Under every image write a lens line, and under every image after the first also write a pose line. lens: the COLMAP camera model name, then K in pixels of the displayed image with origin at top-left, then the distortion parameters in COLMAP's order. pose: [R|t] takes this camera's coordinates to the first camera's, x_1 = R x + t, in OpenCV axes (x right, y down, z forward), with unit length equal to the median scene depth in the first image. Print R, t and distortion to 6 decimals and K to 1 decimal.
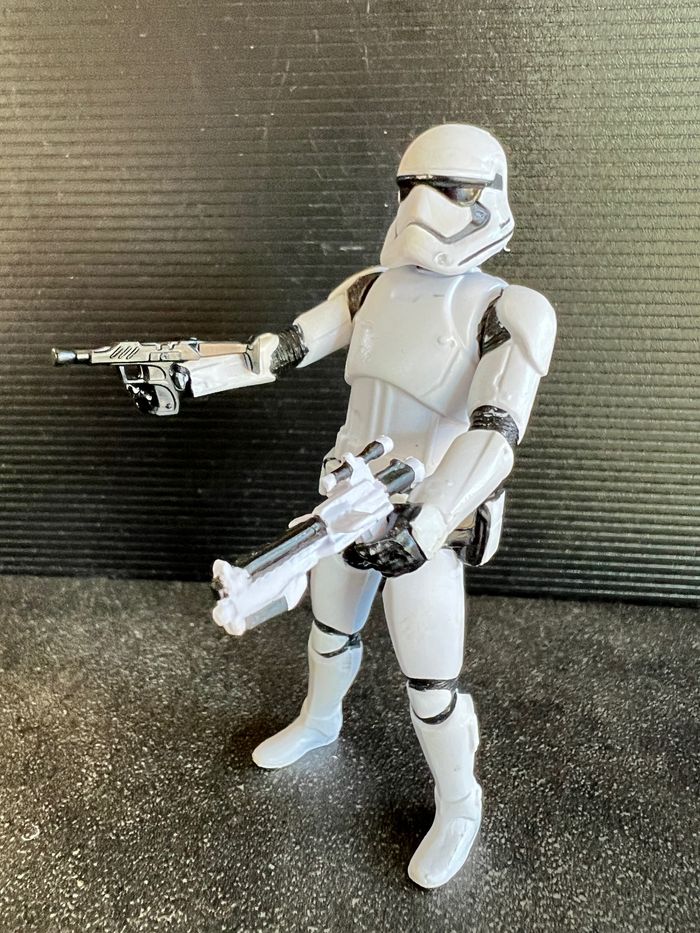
lens RADIAL K [[706.3, 0, 267.0], [0, 706.3, 420.3], [0, 0, 1]] dist [-0.010548, 0.003304]
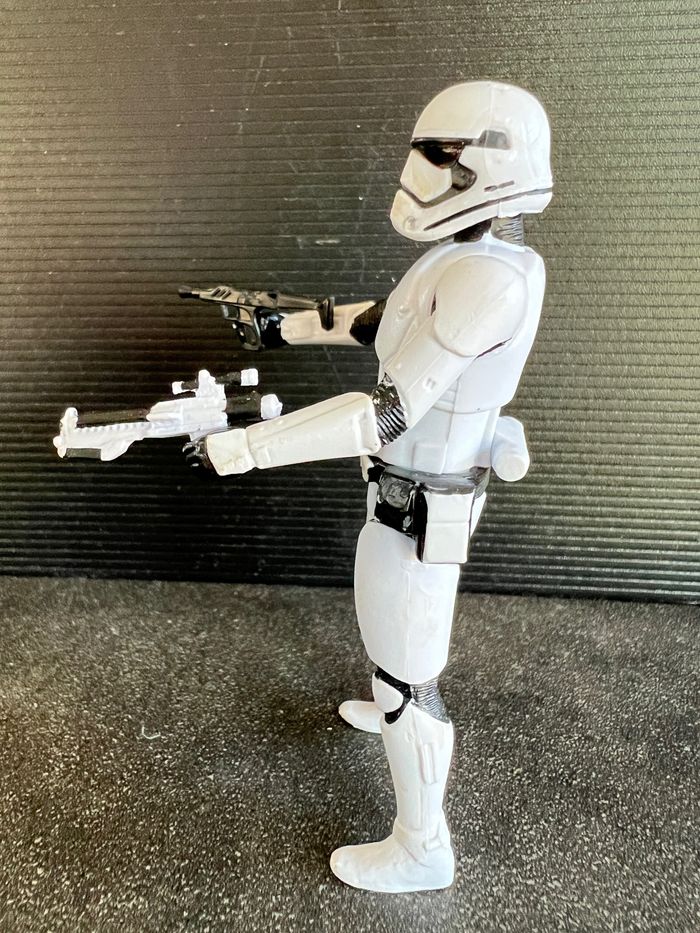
lens RADIAL K [[706.3, 0, 266.5], [0, 706.3, 421.8], [0, 0, 1]] dist [-0.010548, 0.003304]
pose [[0.999991, -0.003434, -0.002305, 0.037522], [0.003342, 0.999237, -0.038919, 0.056185], [0.002437, 0.038911, 0.999240, 0.003586]]
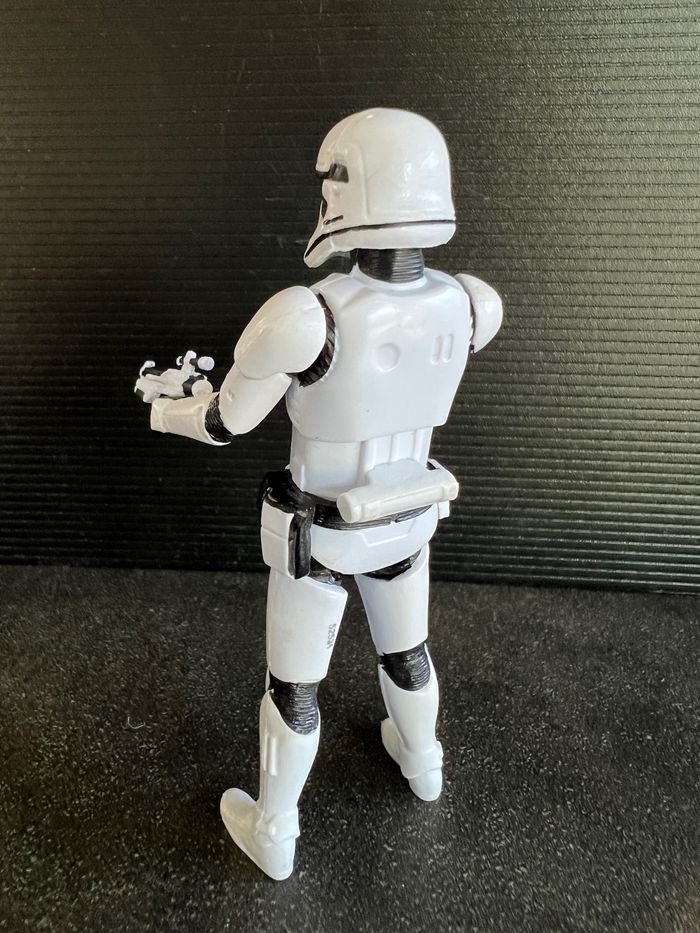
lens RADIAL K [[706.3, 0, 247.4], [0, 706.3, 407.9], [0, 0, 1]] dist [-0.010548, 0.003304]
pose [[0.999963, -0.000633, 0.008628, 0.026302], [0.000749, 0.999909, -0.013474, 0.013346], [-0.008619, 0.013480, 0.999872, -0.023086]]
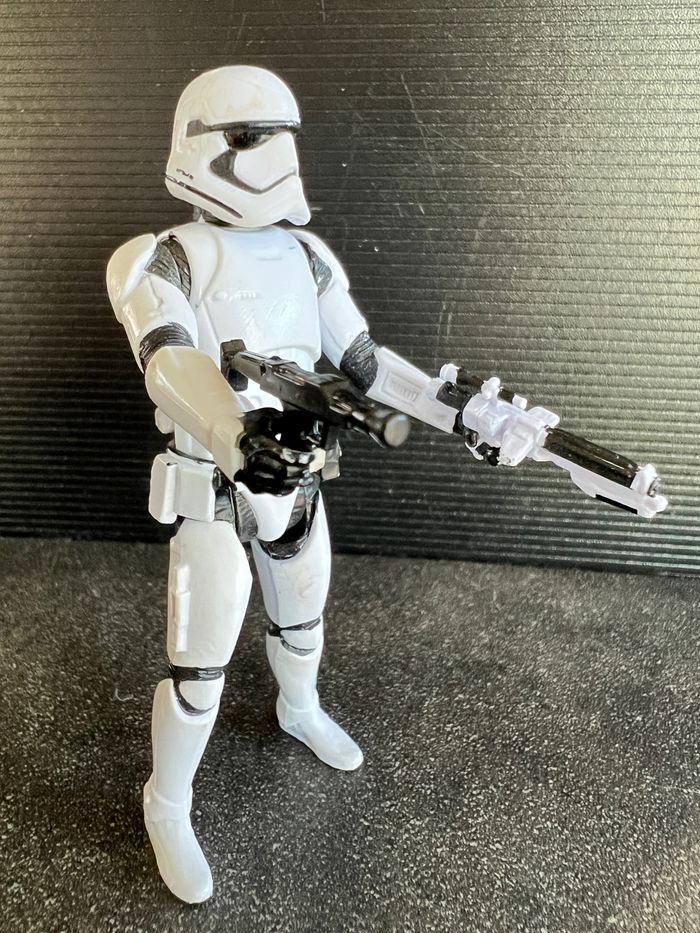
lens RADIAL K [[706.3, 0, 278.3], [0, 706.3, 423.5], [0, 0, 1]] dist [-0.010548, 0.003304]
pose [[0.999925, 0.012169, -0.001023, 0.086657], [-0.012120, 0.999182, 0.038591, 0.020731], [0.001491, -0.038575, 0.999255, -0.000604]]
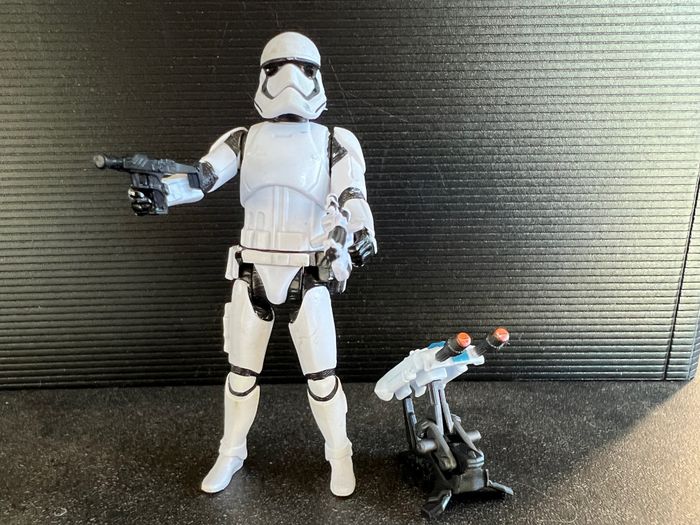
lens RADIAL K [[529.7, 0, 312.1], [0, 529.7, 329.5], [0, 0, 1]] dist [-0.002655, -0.004387]
pose [[0.993300, -0.039529, 0.108598, 0.063658], [0.043784, 0.998353, -0.037073, 0.209562], [-0.106954, 0.041580, 0.993394, -0.134754]]
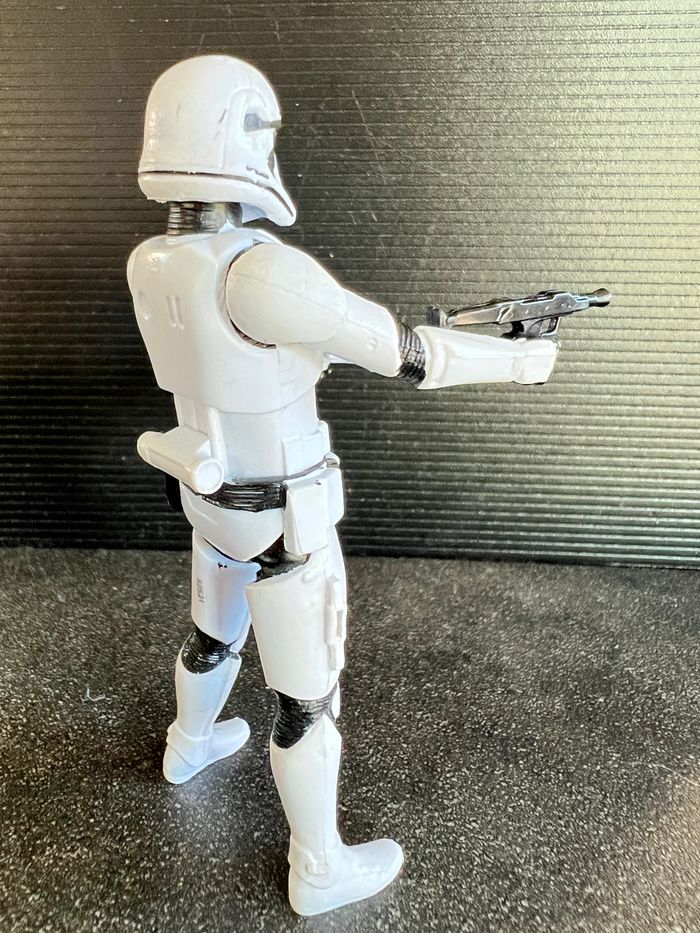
lens RADIAL K [[706.3, 0, 247.7], [0, 706.3, 409.5], [0, 0, 1]] dist [-0.010548, 0.003304]
pose [[0.999239, -0.006451, 0.038472, 0.053889], [0.006878, 0.999916, -0.010978, 0.051198], [-0.038398, 0.011234, 0.999199, -0.026824]]
